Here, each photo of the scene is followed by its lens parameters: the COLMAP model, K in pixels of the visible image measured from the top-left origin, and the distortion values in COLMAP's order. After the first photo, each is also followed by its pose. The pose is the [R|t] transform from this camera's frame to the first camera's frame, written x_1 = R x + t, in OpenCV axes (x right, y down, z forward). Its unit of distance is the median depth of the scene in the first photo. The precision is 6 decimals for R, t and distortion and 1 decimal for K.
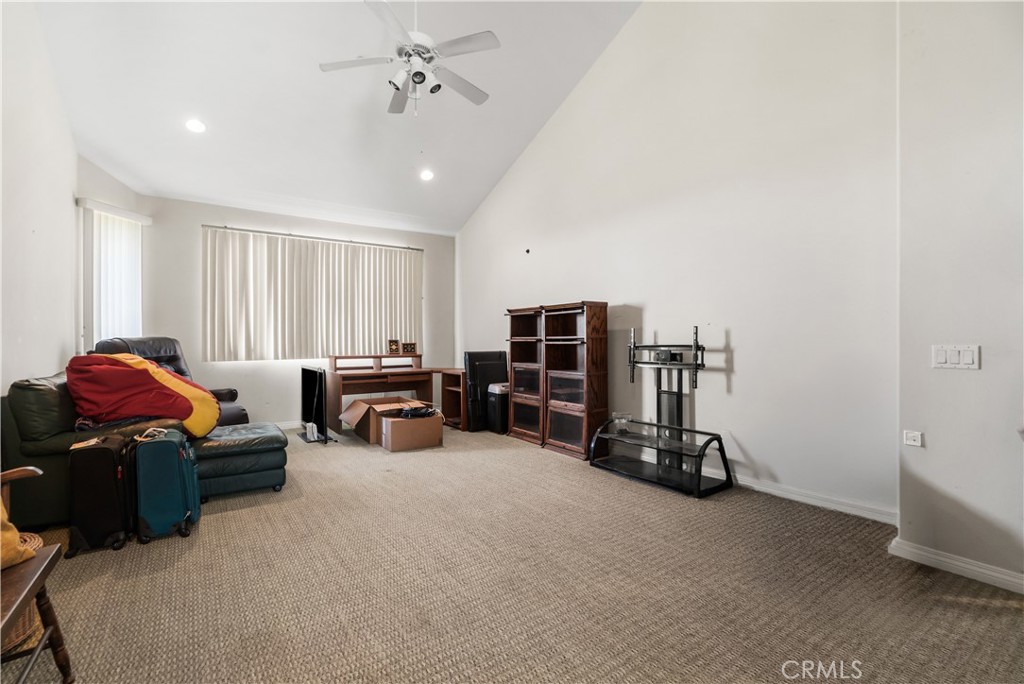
lens RADIAL K [[452.3, 0, 511.6], [0, 452.3, 342.0], [0, 0, 1]] dist [-0.004056, -0.000734]
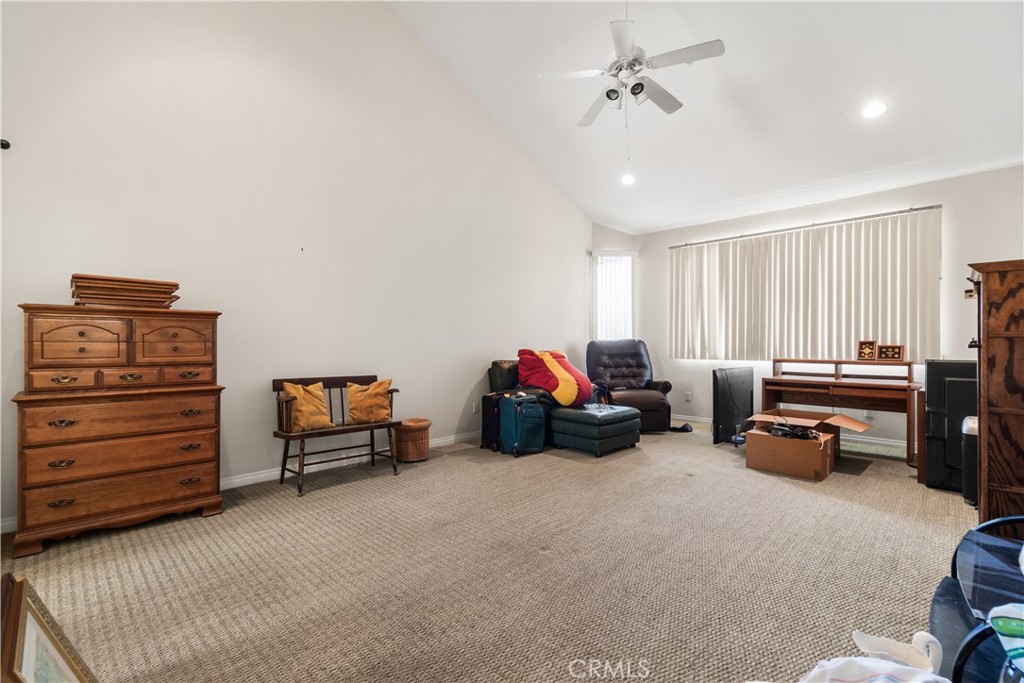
lens RADIAL K [[468.3, 0, 493.3], [0, 468.3, 344.3], [0, 0, 1]] dist [-0.009182, -0.000302]
pose [[0.161528, 0.006780, -0.986845, 0.529612], [-0.005722, 0.999966, 0.005934, -0.000286], [0.986851, 0.004688, 0.161562, 0.342217]]
